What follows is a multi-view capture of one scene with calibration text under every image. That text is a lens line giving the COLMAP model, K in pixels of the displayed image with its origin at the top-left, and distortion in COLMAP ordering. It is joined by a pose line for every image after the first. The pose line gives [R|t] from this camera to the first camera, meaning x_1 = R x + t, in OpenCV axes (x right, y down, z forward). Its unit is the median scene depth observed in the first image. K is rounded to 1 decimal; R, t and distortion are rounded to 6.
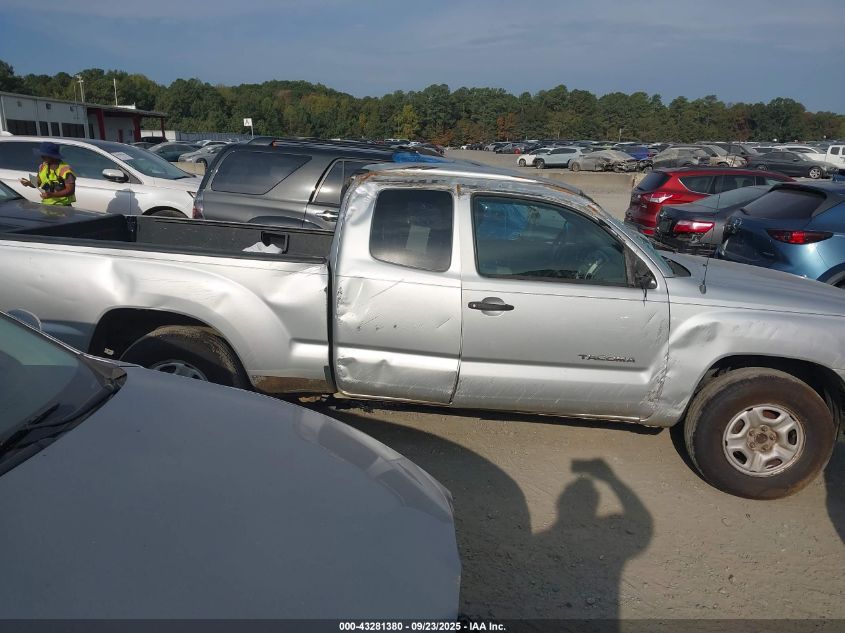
lens RADIAL K [[668.8, 0, 420.6], [0, 668.8, 318.4], [0, 0, 1]] dist [0.023132, -0.017585]
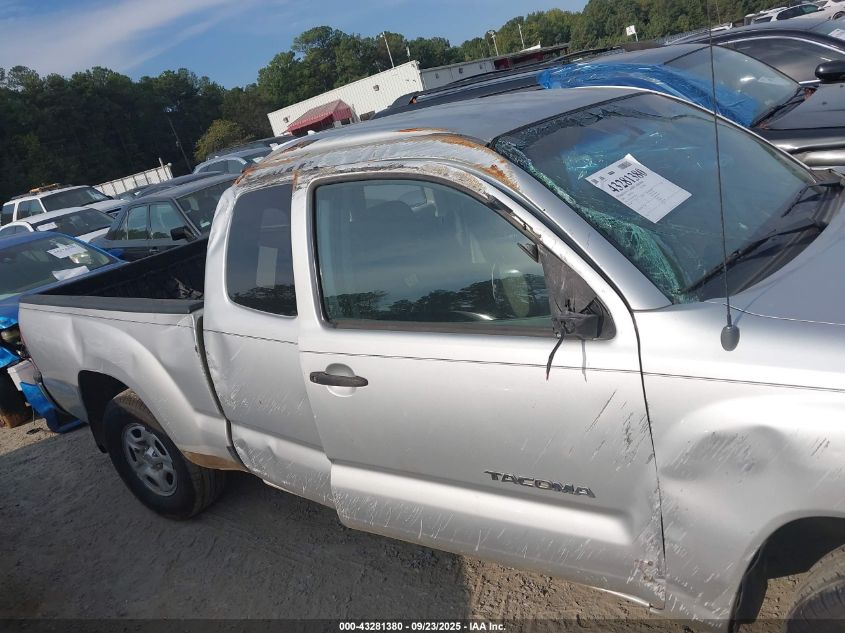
lens RADIAL K [[668.8, 0, 422.9], [0, 668.8, 313.7], [0, 0, 1]] dist [0.023132, -0.017585]
pose [[0.799550, -0.056739, -0.597913, 0.484311], [0.122972, 0.989902, 0.070506, -0.100083], [0.587875, -0.129900, 0.798454, 0.557564]]
